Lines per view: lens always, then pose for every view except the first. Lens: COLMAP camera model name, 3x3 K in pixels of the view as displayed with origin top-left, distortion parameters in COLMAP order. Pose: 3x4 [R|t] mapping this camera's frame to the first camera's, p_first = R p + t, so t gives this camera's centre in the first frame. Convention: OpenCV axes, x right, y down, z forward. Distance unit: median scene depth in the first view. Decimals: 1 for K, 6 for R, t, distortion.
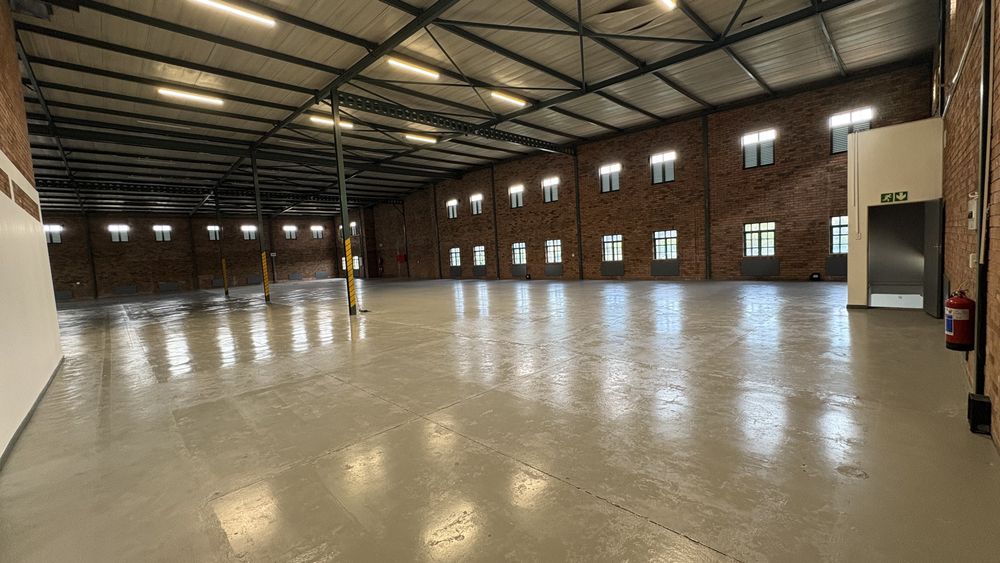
lens RADIAL K [[401.9, 0, 500.0], [0, 401.9, 281.5], [0, 0, 1]] dist [0.000121, 0.000416]
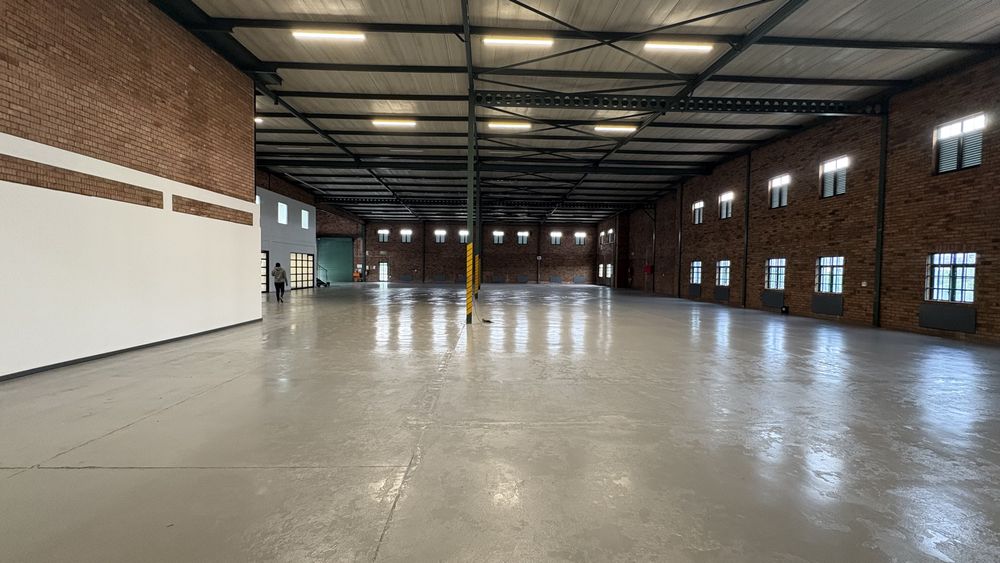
lens RADIAL K [[401.9, 0, 500.0], [0, 401.9, 281.5], [0, 0, 1]] dist [0.000121, 0.000416]
pose [[0.732923, 0.090909, -0.674211, 0.182553], [-0.103863, 0.994366, 0.021170, -0.025034], [0.672337, 0.054510, 0.738236, 0.194086]]
